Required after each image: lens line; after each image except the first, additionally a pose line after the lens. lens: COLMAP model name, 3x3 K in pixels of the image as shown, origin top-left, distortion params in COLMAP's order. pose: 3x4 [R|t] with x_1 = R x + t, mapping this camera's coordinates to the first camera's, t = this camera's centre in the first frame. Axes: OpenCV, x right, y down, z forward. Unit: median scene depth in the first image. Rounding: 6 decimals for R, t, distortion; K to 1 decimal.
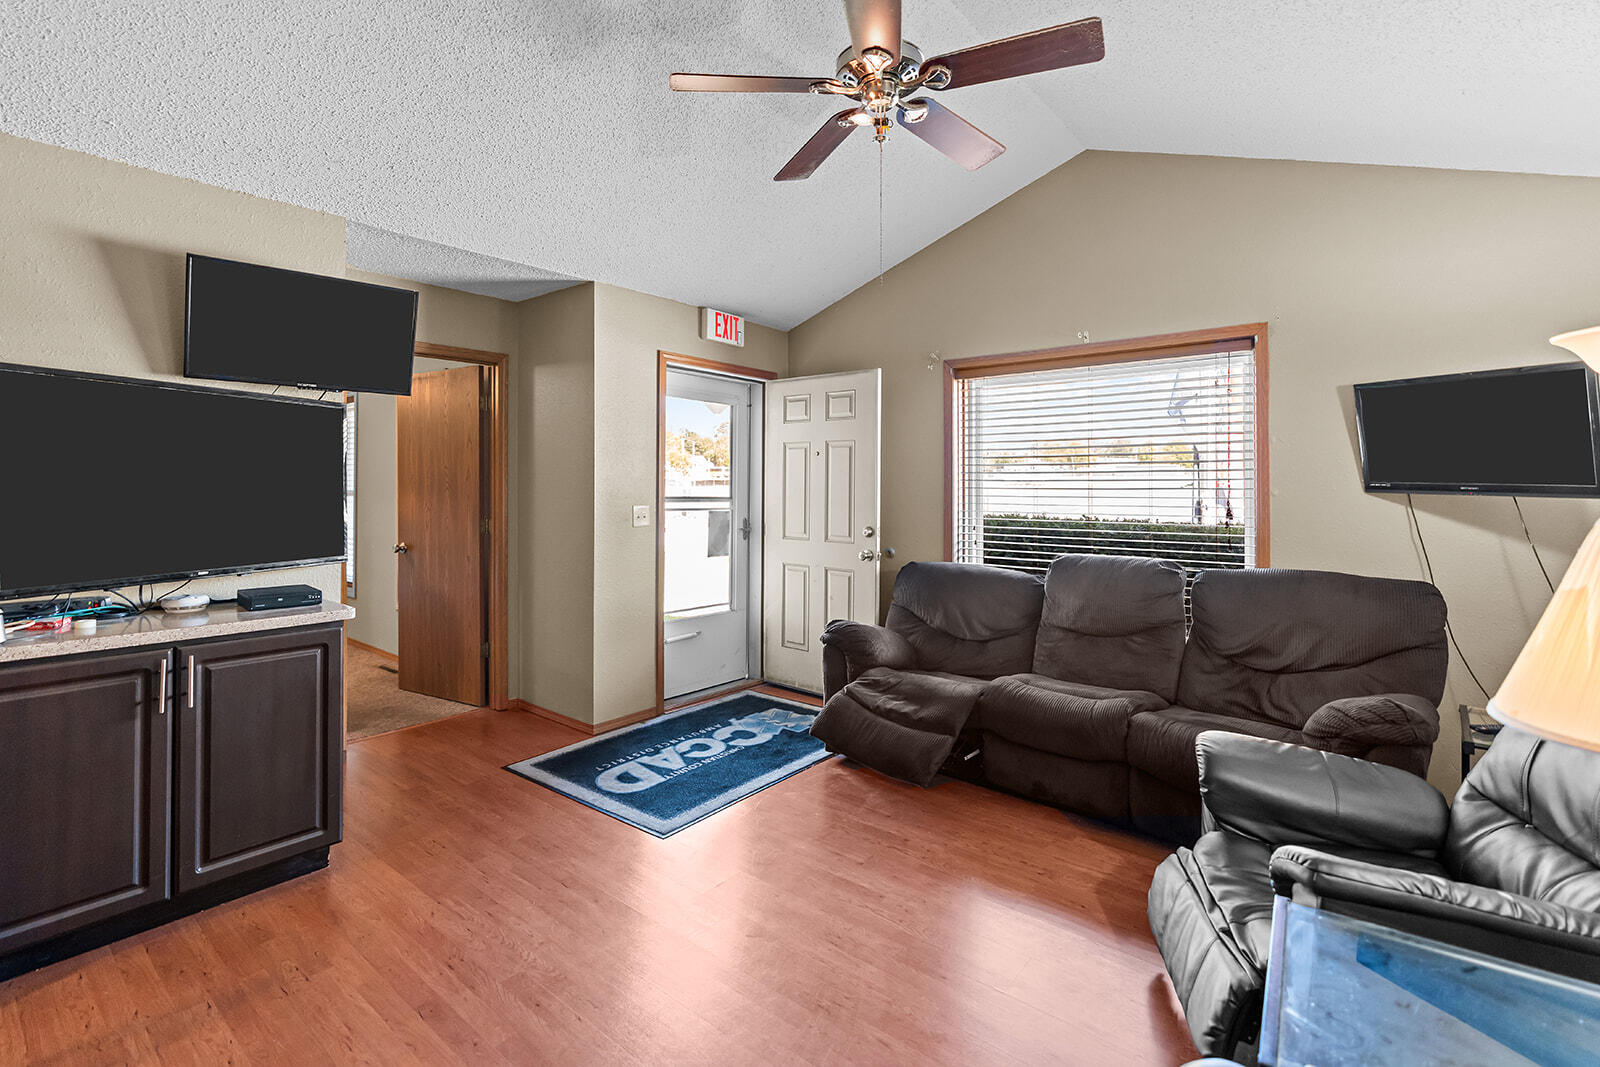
lens RADIAL K [[737.5, 0, 842.4], [0, 737.5, 472.2], [0, 0, 1]] dist [0.000383, 0.000246]
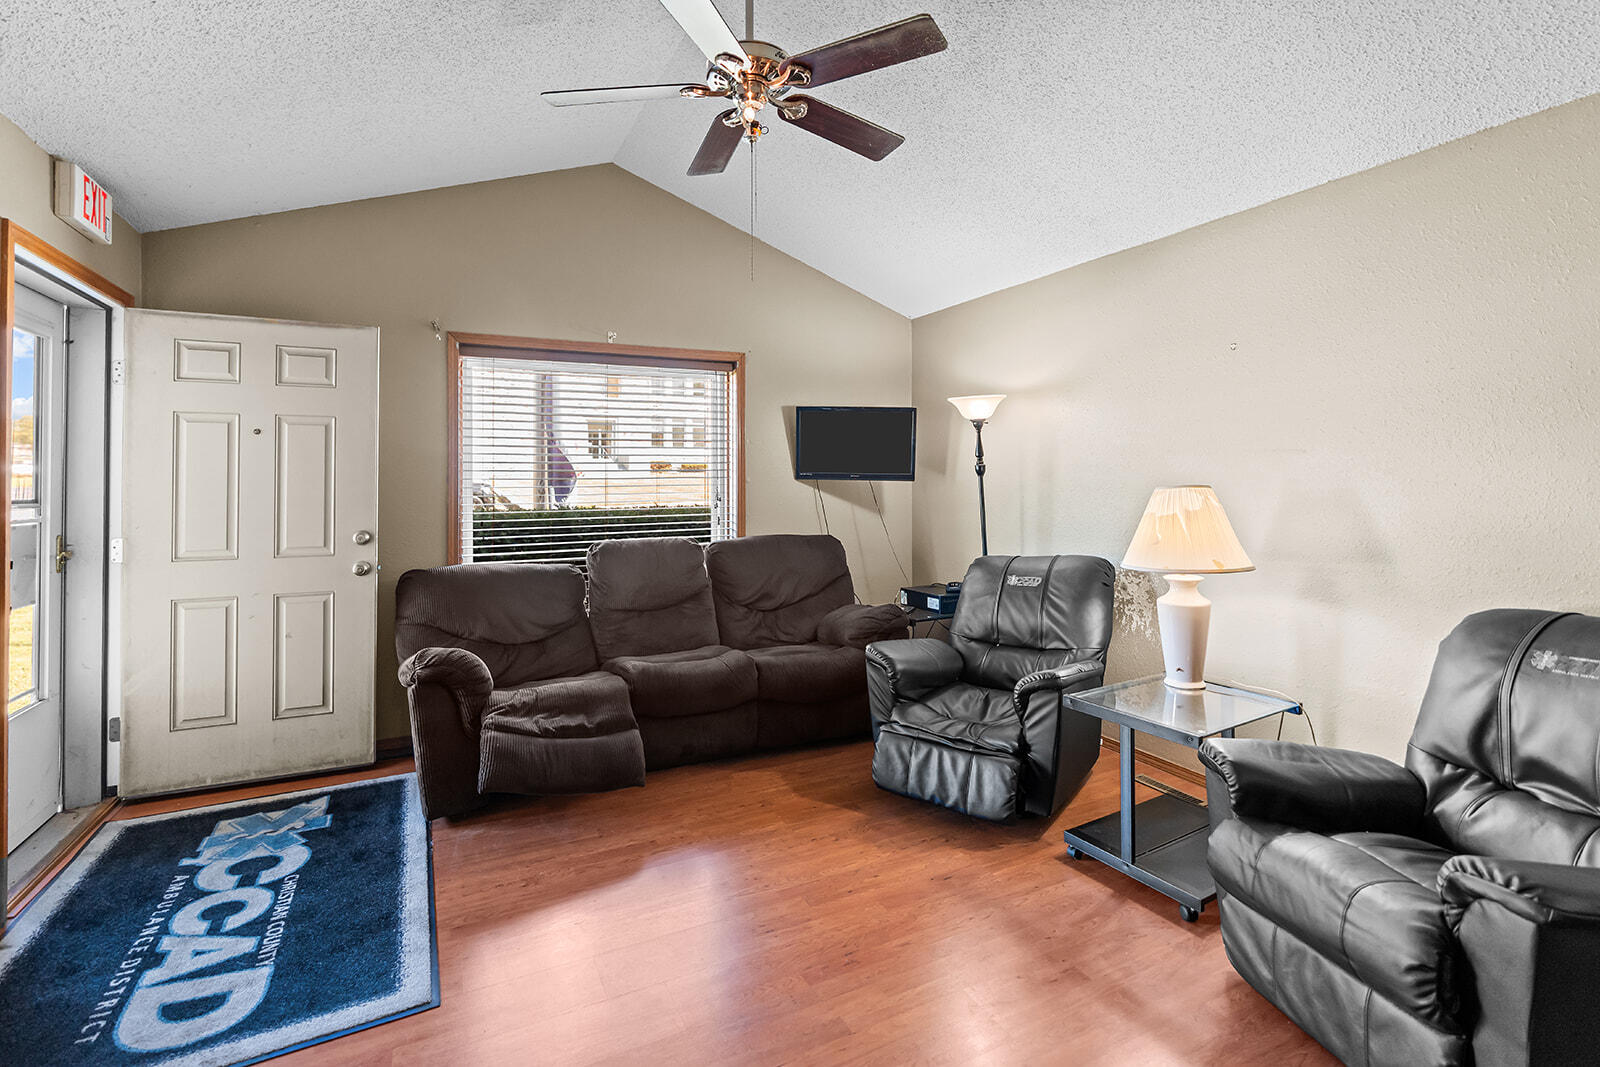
lens RADIAL K [[714.9, 0, 799.5], [0, 714.9, 464.1], [0, 0, 1]] dist [0.000782, 0.000865]
pose [[0.437781, 0.008375, 0.899043, -0.507314], [-0.012796, 0.999913, -0.003084, 0.000771], [-0.898991, -0.010154, 0.437850, 0.311517]]
